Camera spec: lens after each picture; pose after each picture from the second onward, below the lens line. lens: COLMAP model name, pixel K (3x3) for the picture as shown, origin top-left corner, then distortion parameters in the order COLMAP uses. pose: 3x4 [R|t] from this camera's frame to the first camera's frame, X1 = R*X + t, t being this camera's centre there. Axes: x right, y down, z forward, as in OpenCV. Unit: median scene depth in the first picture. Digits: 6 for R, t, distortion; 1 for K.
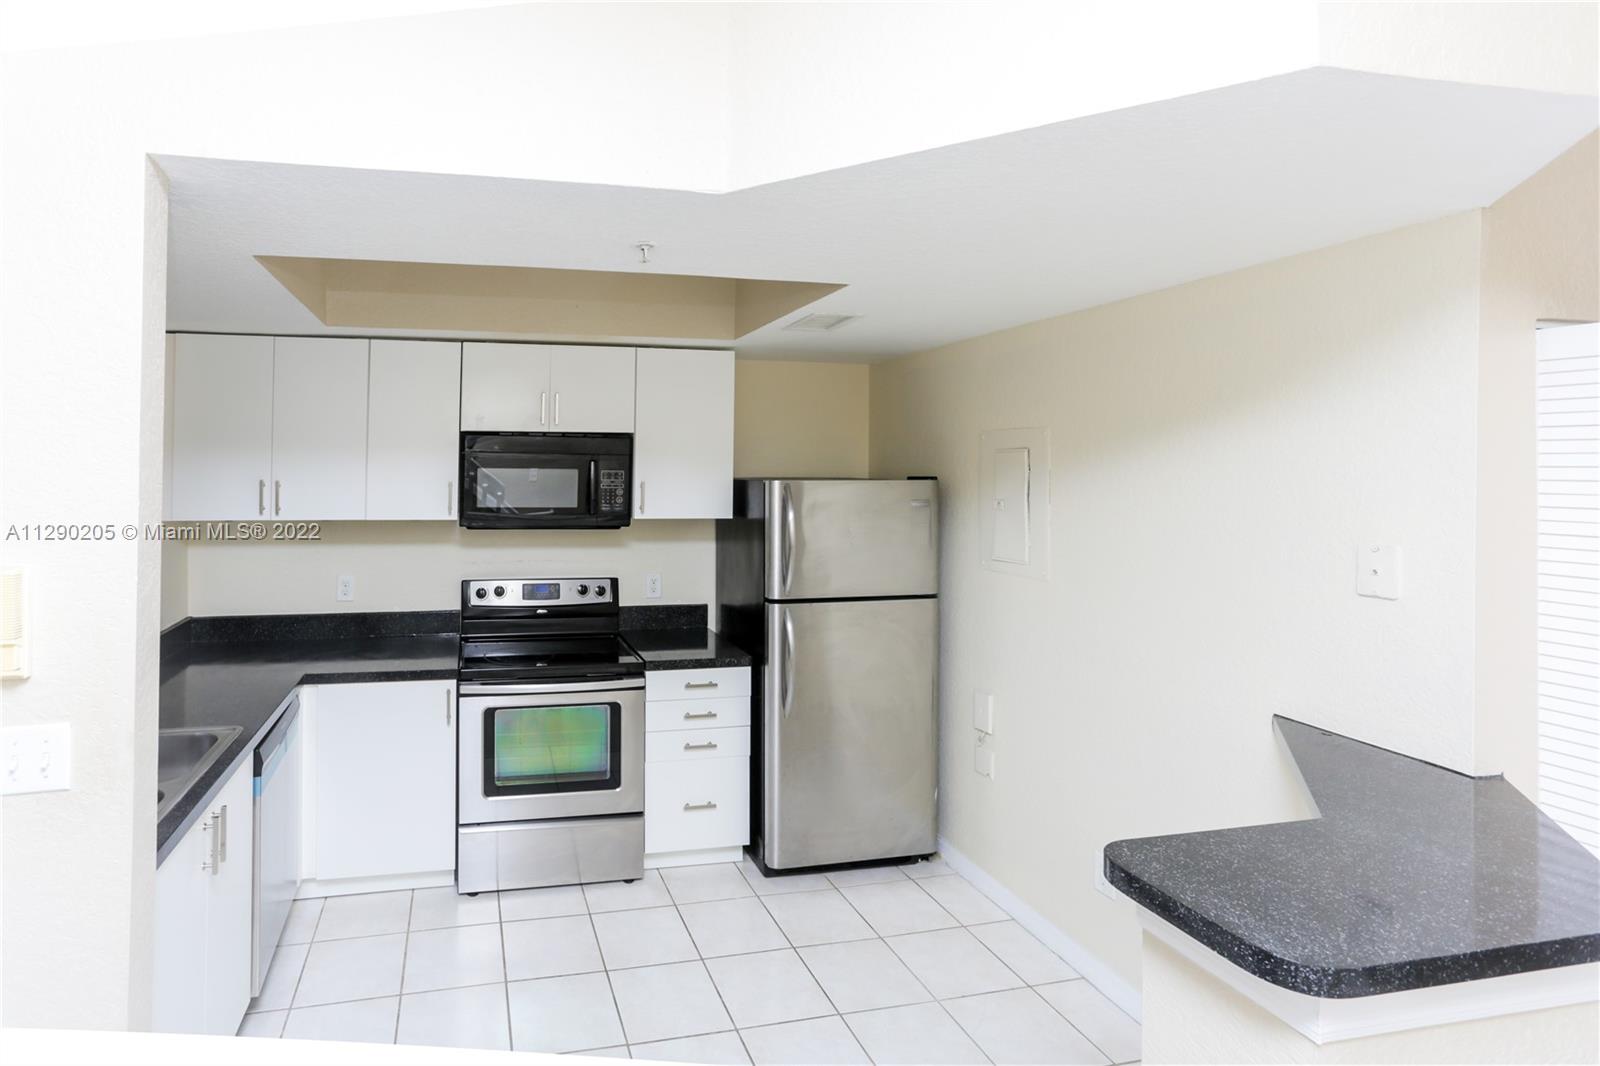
lens RADIAL K [[852.8, 0, 792.1], [0, 852.8, 442.6], [0, 0, 1]] dist [-0.050881, 0.026929]
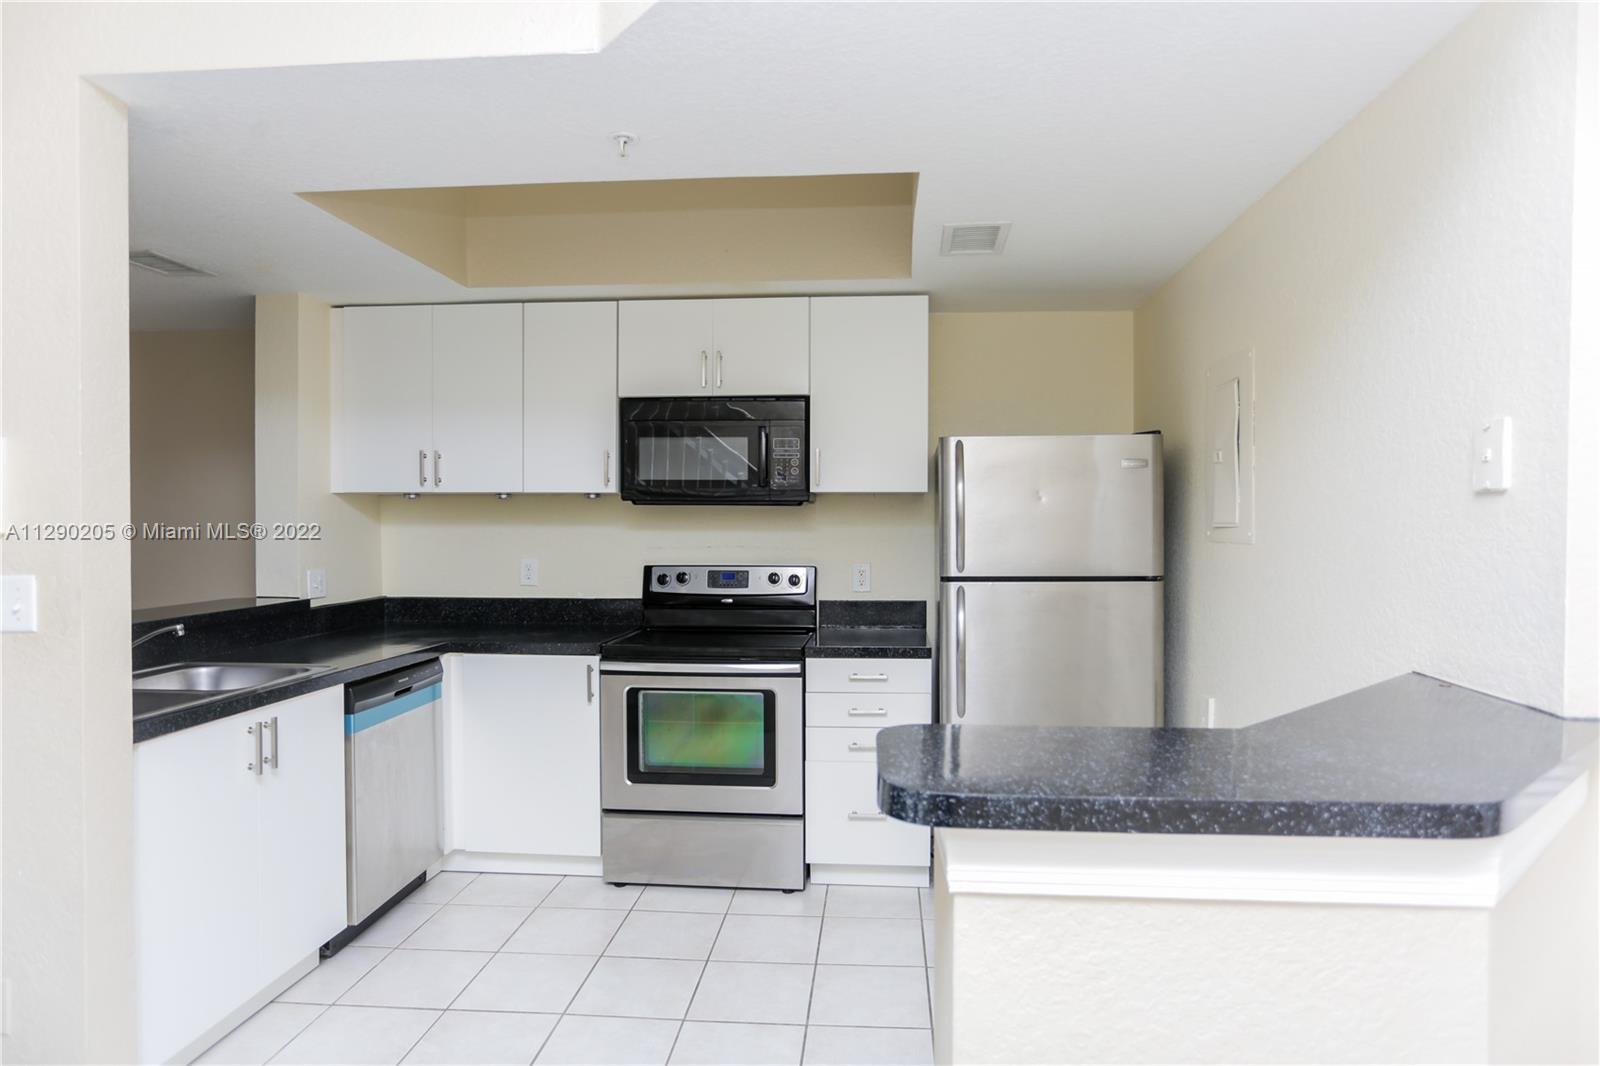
lens RADIAL K [[1012.7, 0, 798.9], [0, 1012.7, 456.2], [0, 0, 1]] dist [-0.033111, 0.002311]
pose [[0.956676, -0.021995, -0.290324, 0.130125], [0.028100, 0.999463, 0.016875, 0.042176], [0.289796, -0.024302, 0.956780, -0.002165]]
